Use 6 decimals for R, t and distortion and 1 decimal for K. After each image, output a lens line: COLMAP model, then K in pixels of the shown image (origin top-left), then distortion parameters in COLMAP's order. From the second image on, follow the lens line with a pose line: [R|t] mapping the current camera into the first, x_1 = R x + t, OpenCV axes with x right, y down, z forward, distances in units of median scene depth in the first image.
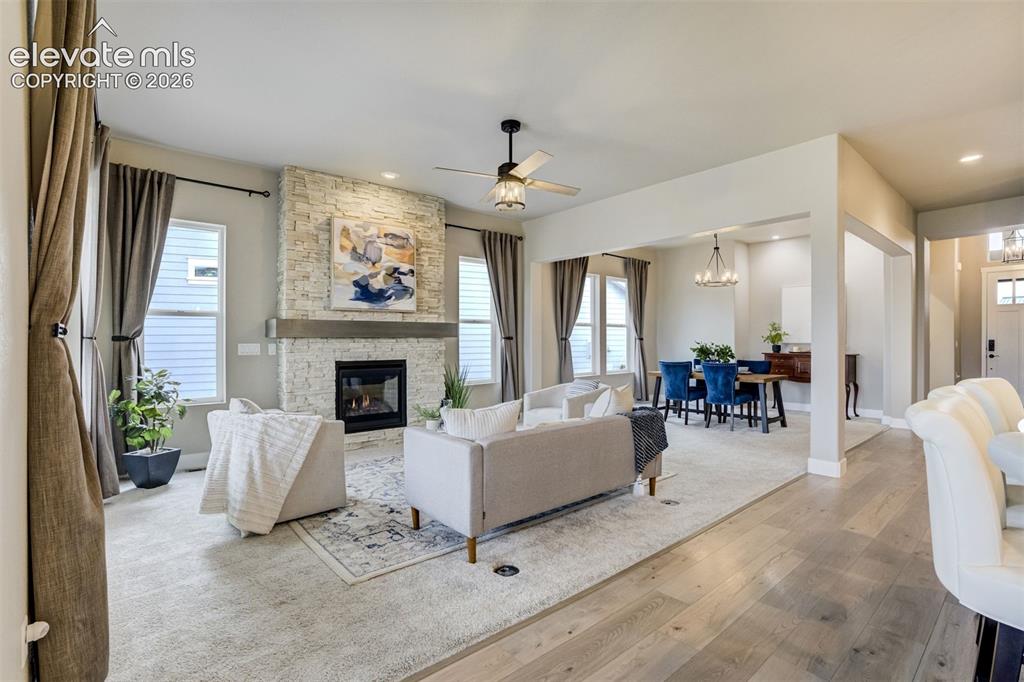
lens RADIAL K [[474.5, 0, 512.0], [0, 474.5, 341.0], [0, 0, 1]] dist [-0.003100, -0.000513]
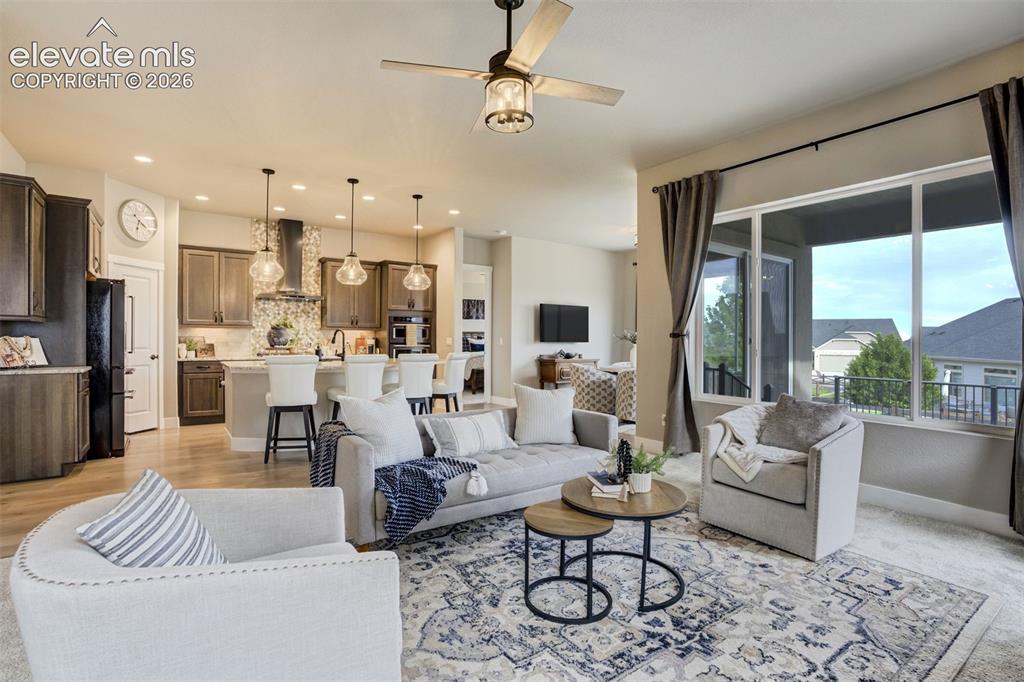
lens RADIAL K [[474.5, 0, 512.0], [0, 474.5, 341.0], [0, 0, 1]] dist [-0.003100, -0.000513]
pose [[-0.995876, -0.003820, 0.090644, -0.060437], [-0.003970, 0.999991, -0.001473, 0.007437], [-0.090637, -0.001827, -0.995882, 1.560956]]
